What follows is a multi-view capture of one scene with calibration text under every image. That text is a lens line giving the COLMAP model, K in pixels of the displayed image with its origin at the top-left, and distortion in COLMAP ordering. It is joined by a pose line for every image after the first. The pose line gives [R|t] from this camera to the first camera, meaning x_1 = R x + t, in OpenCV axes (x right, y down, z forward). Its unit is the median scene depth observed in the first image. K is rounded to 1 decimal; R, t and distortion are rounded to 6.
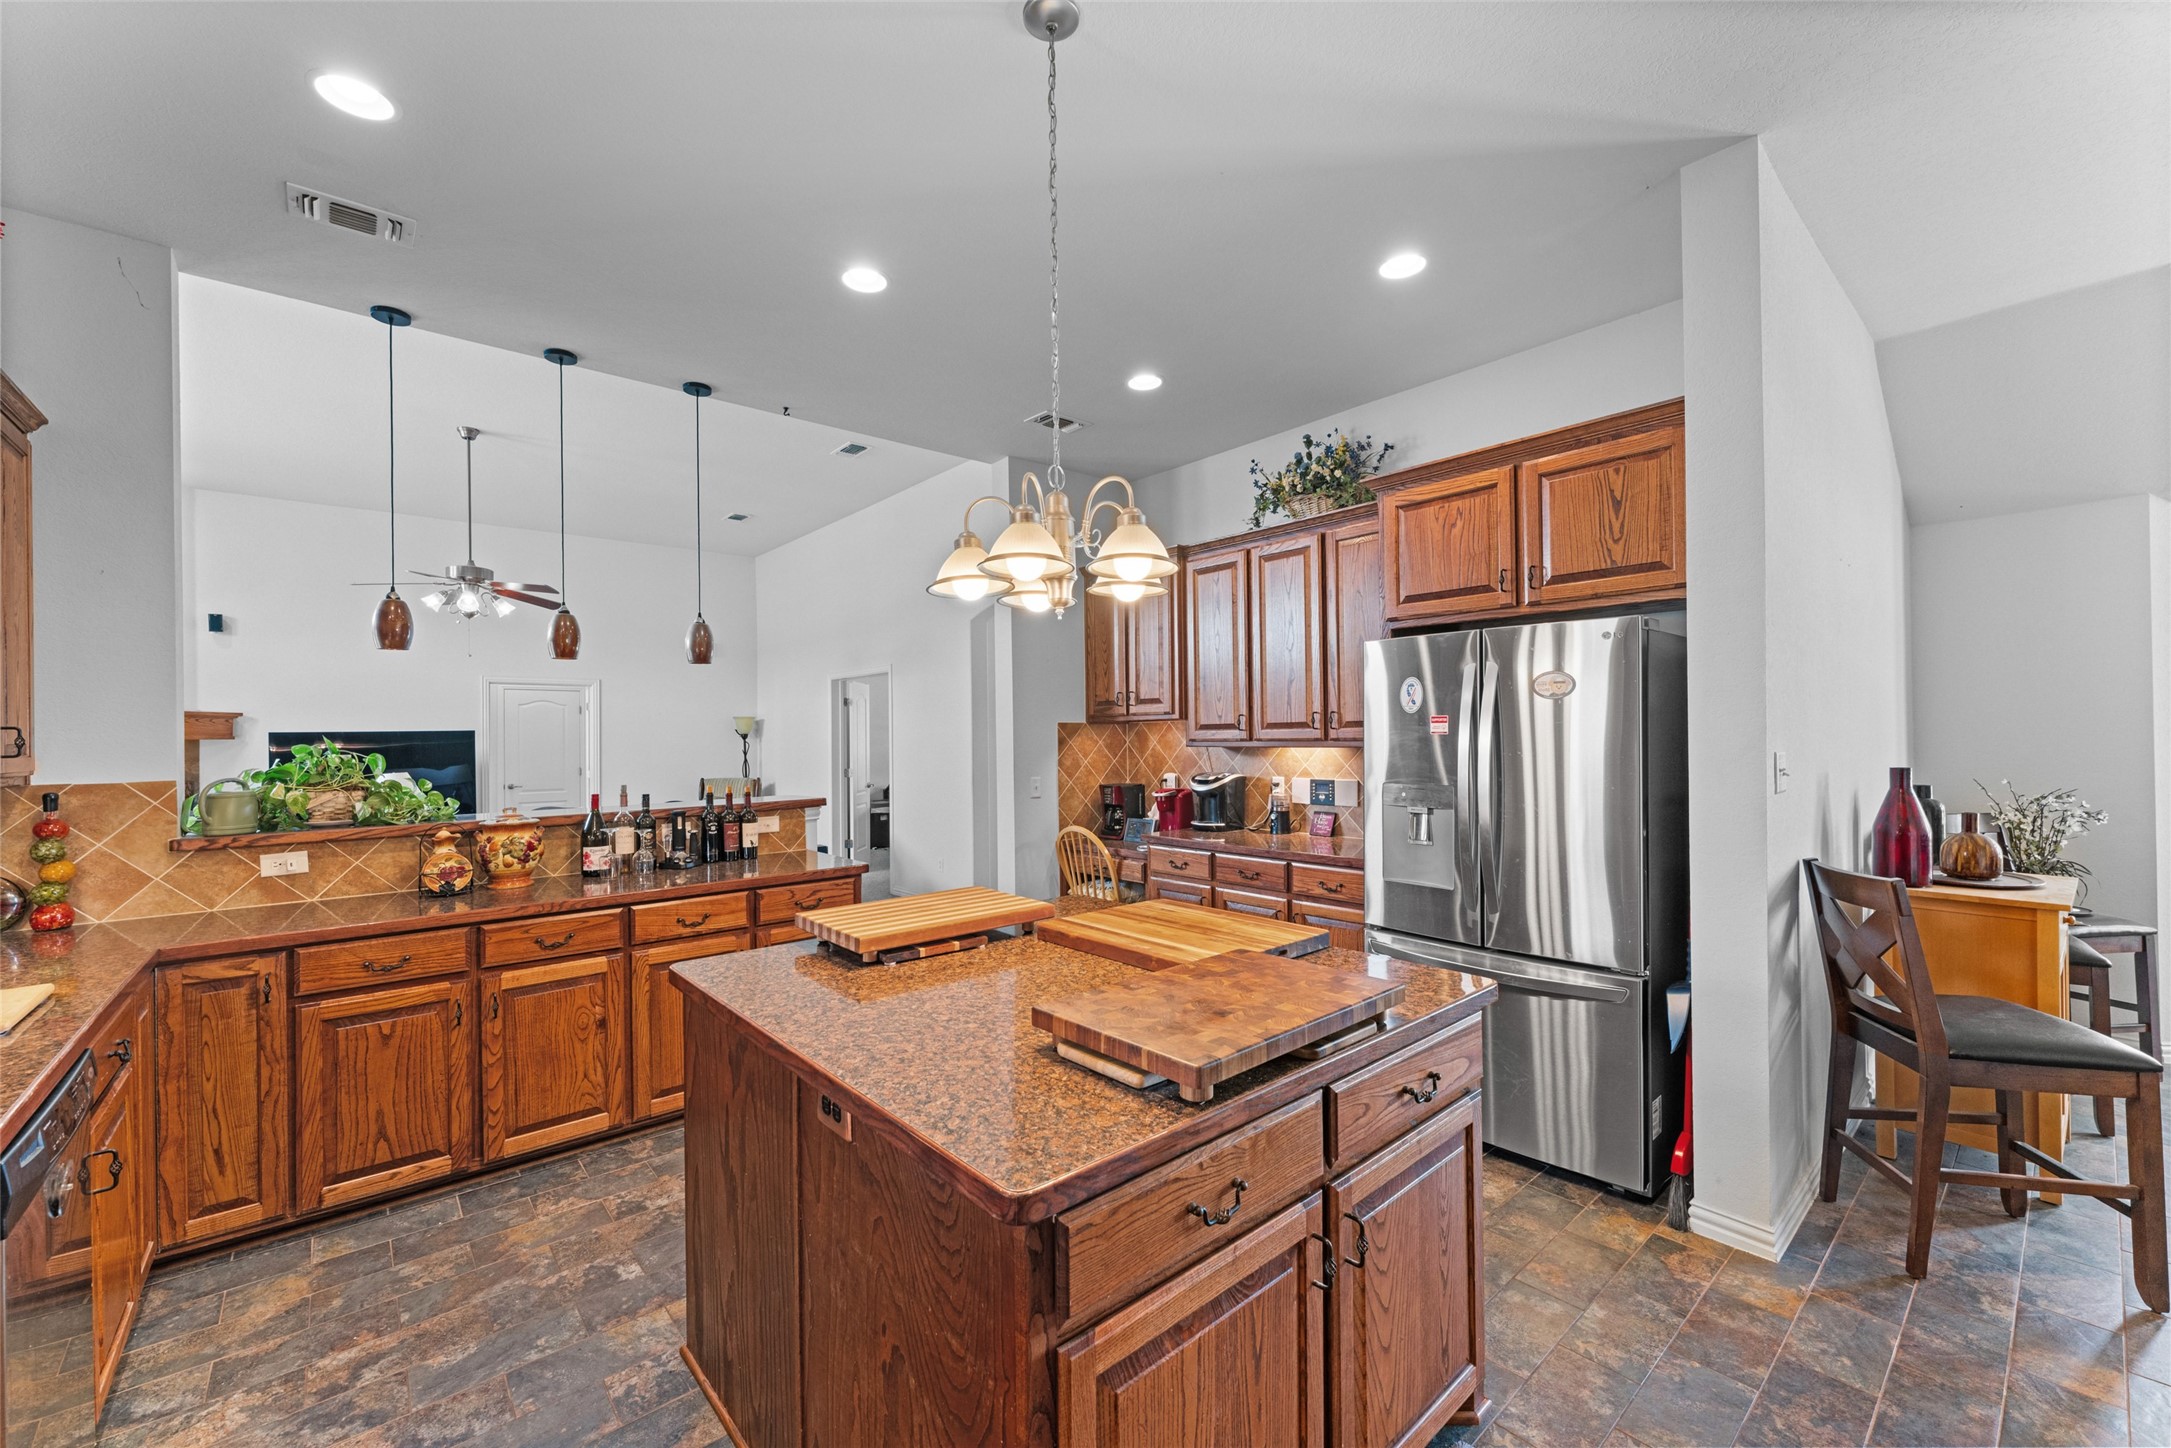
lens RADIAL K [[865.0, 0, 1074.7], [0, 865.0, 726.0], [0, 0, 1]] dist [0.001461, 0.000013]
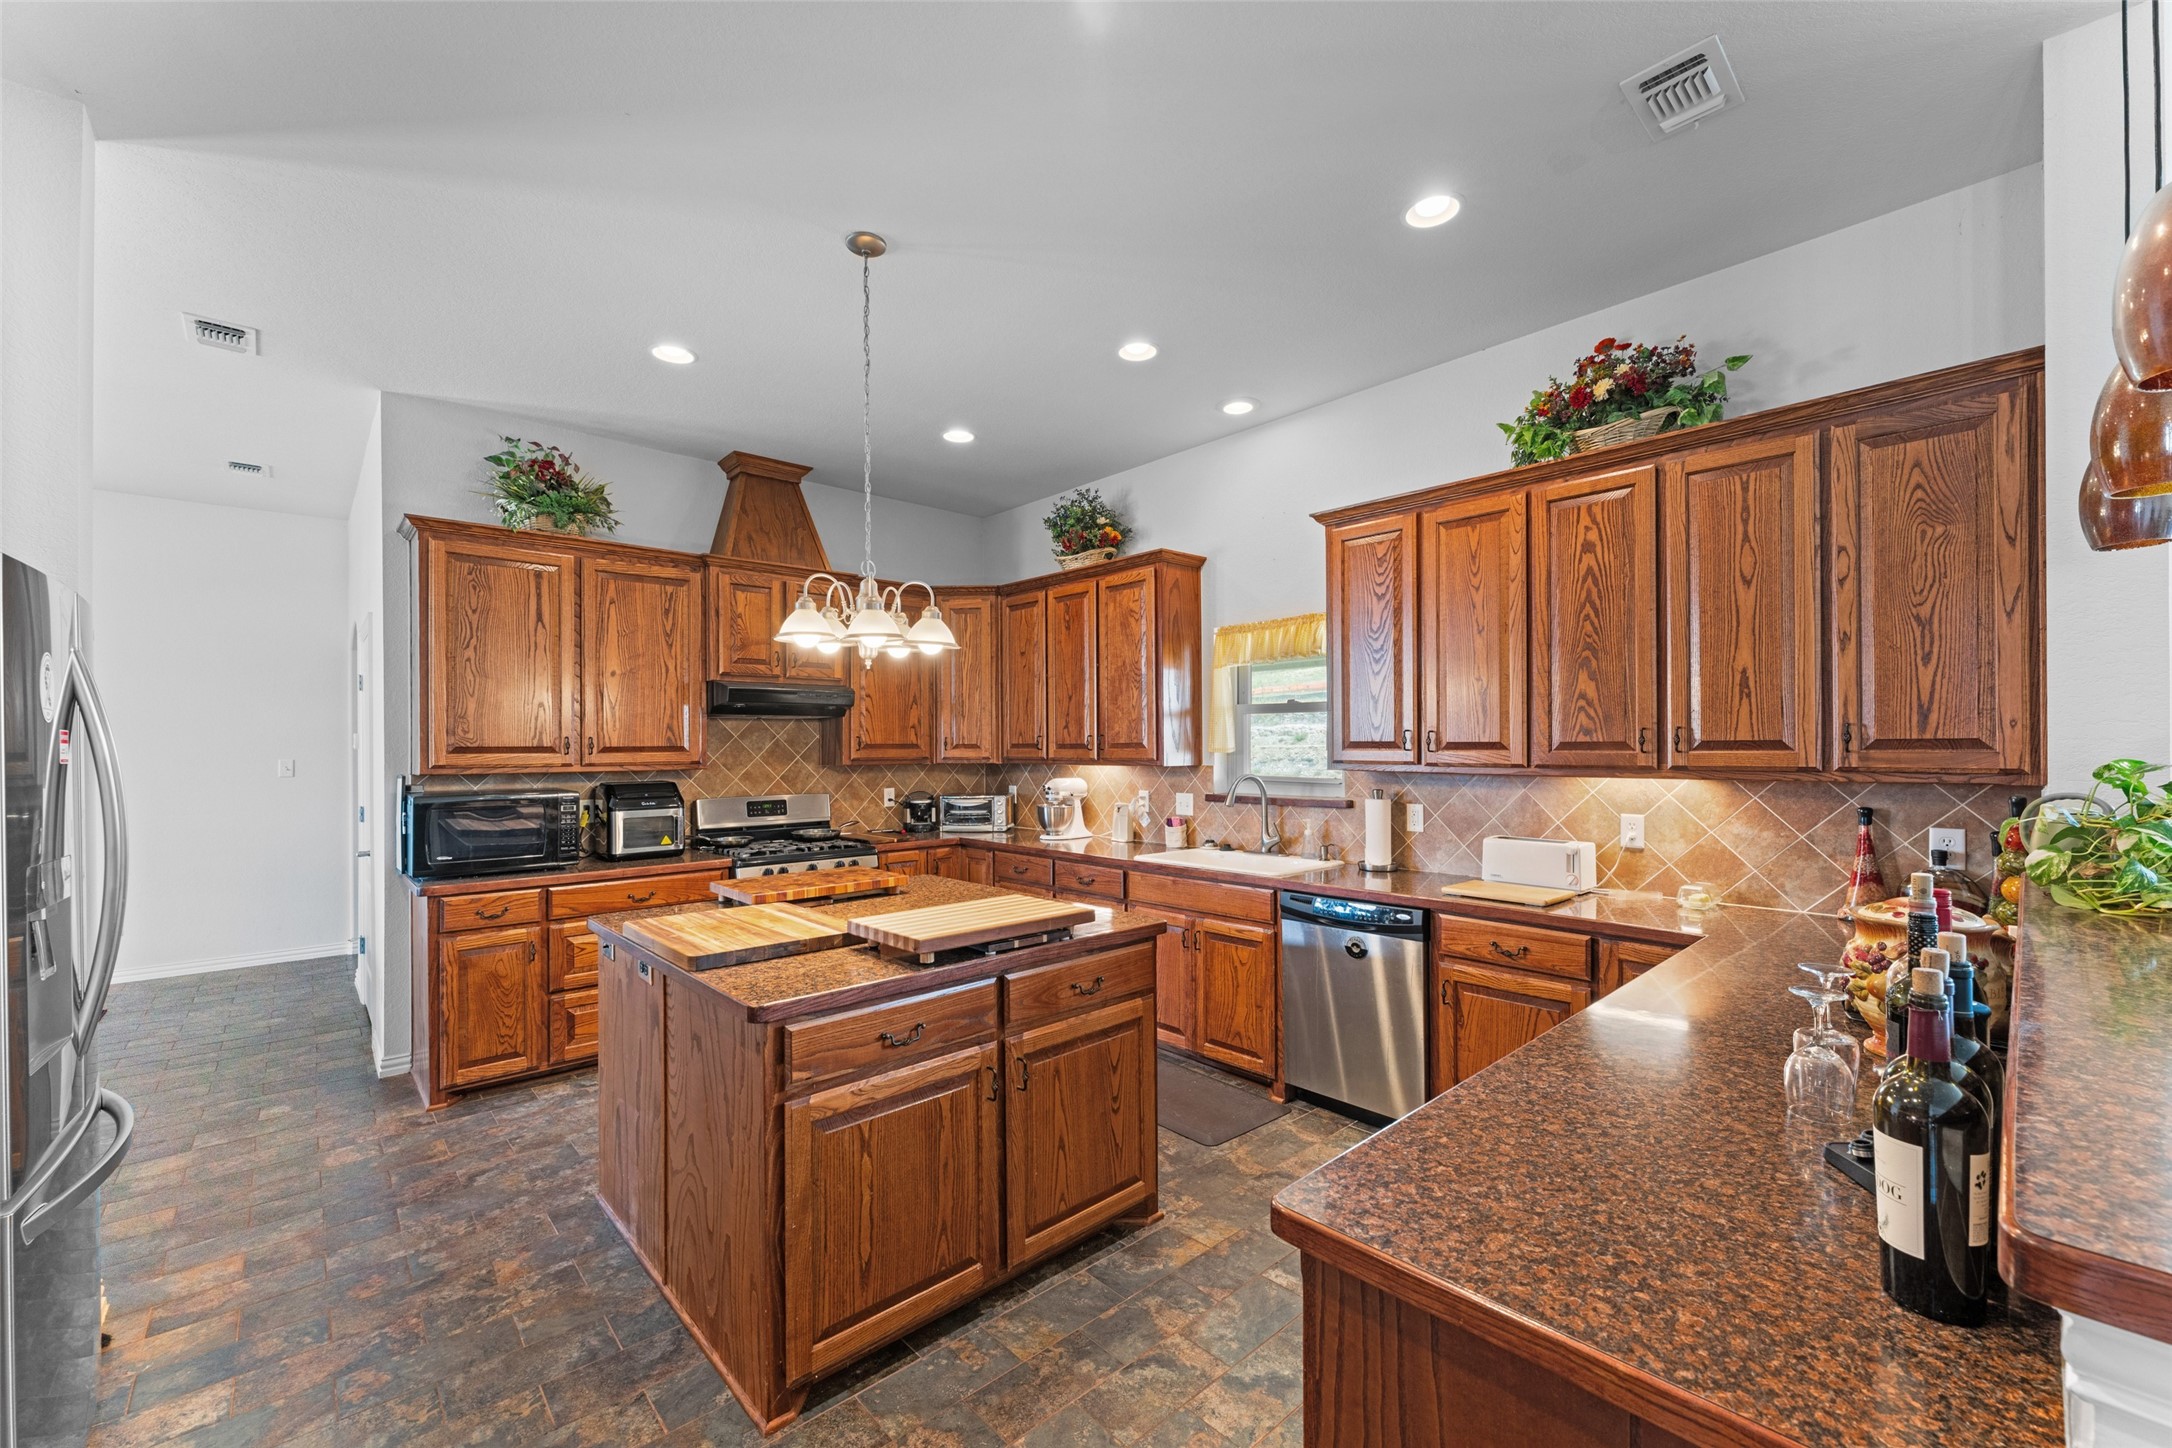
lens RADIAL K [[865.4, 0, 1094.7], [0, 865.4, 734.9], [0, 0, 1]] dist [0.001461, 0.000013]
pose [[0.998503, 0.005430, 0.054427, 0.374097], [-0.004542, 0.999855, -0.016427, 0.010129], [-0.054508, 0.016155, 0.998383, -0.571473]]
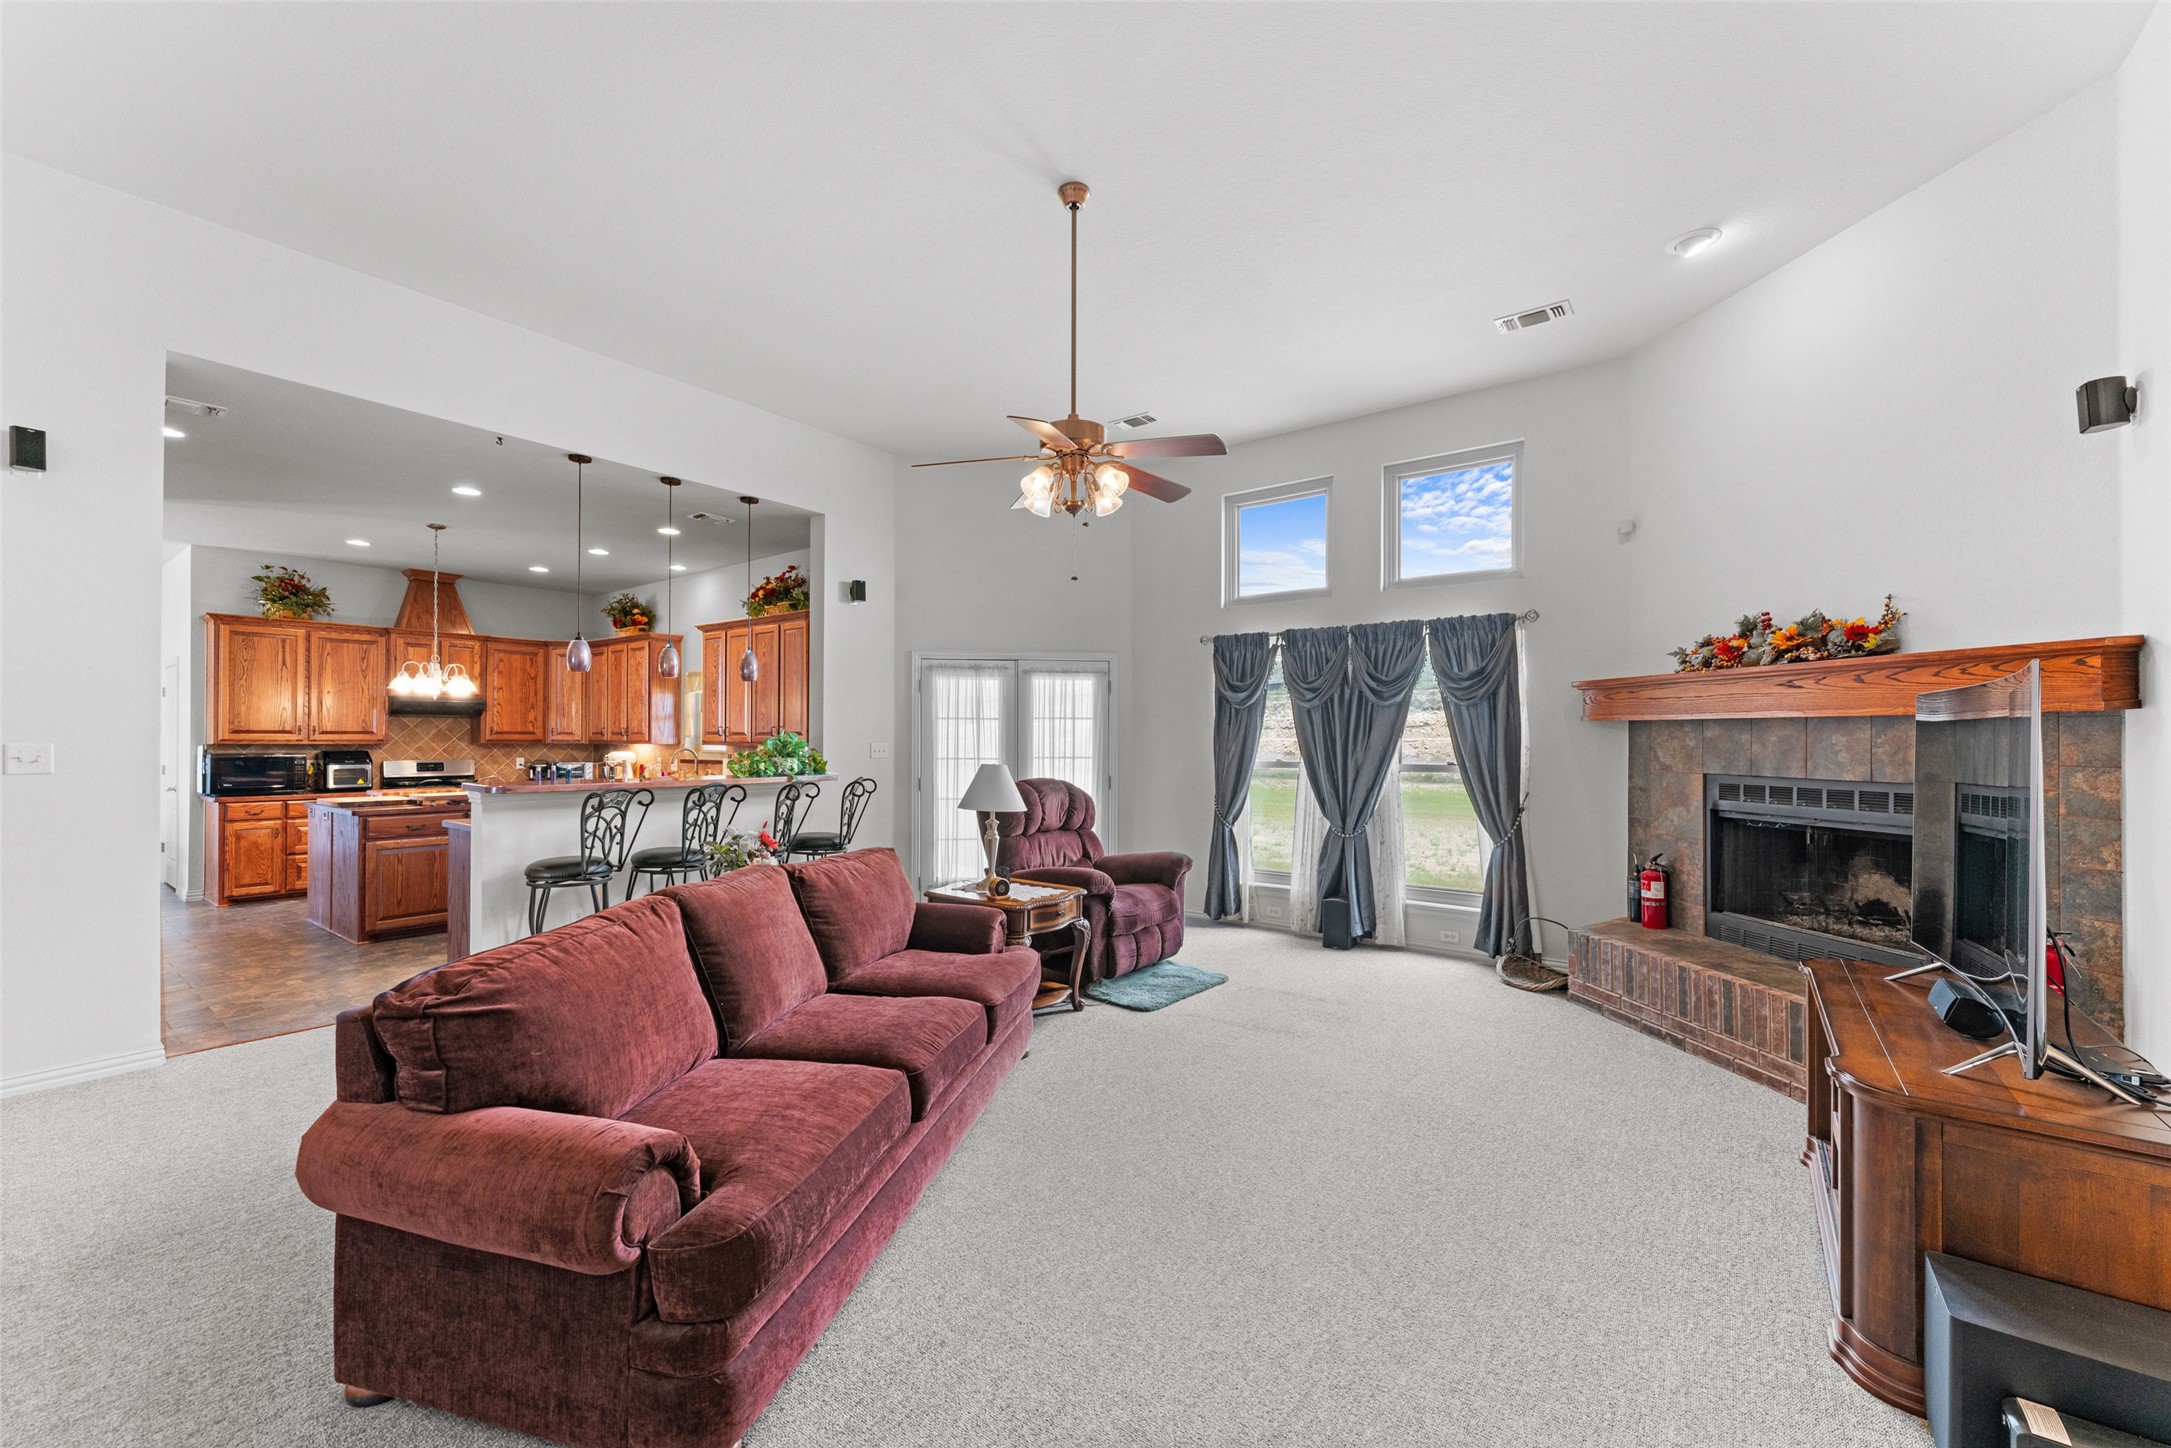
lens RADIAL K [[865.0, 0, 1088.4], [0, 865.0, 726.3], [0, 0, 1]] dist [0.001461, 0.000013]
pose [[0.974514, 0.015931, 0.223759, 2.215102], [-0.011479, 0.999710, -0.021186, 0.037399], [-0.224032, 0.018077, 0.974414, -3.716152]]
